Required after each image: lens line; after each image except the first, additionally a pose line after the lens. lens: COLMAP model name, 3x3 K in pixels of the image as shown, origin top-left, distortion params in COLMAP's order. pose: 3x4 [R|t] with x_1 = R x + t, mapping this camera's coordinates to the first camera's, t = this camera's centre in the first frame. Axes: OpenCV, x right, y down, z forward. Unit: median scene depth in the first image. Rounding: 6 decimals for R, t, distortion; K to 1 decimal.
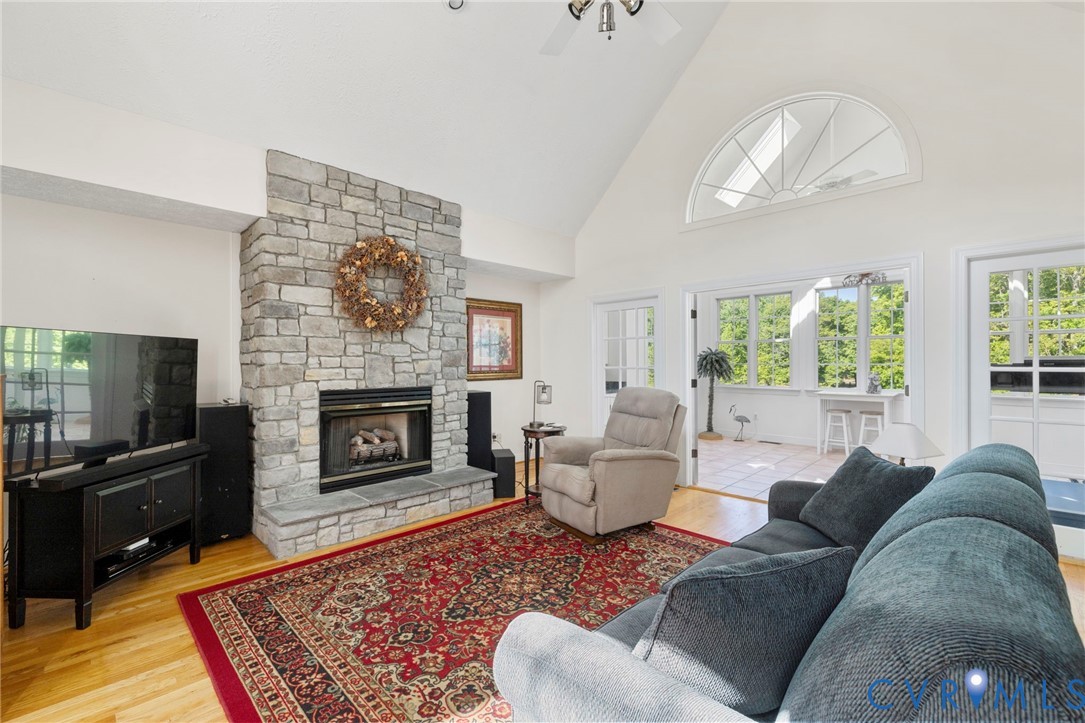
lens RADIAL K [[474.3, 0, 534.1], [0, 474.3, 360.0], [0, 0, 1]] dist [-0.000953, -0.000954]
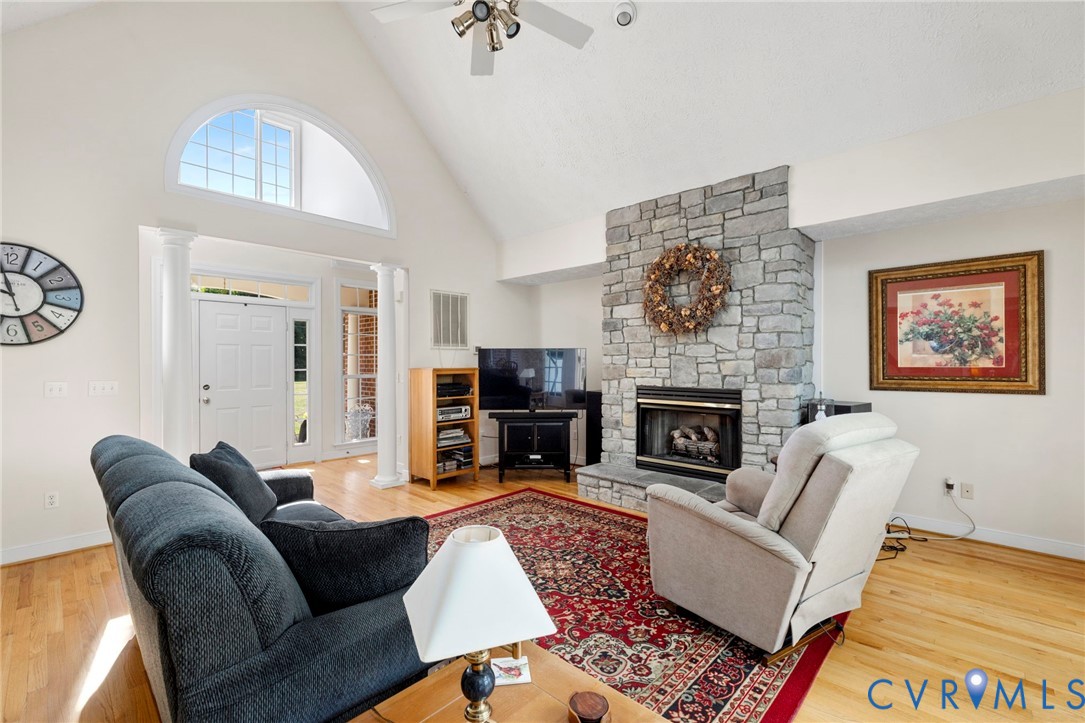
lens RADIAL K [[474.3, 0, 539.3], [0, 474.3, 361.1], [0, 0, 1]] dist [-0.000953, -0.000954]
pose [[0.012224, -0.000887, -0.999925, 0.804065], [0.006568, 0.999978, -0.000806, -0.000414], [0.999904, -0.006557, 0.012230, 0.730030]]
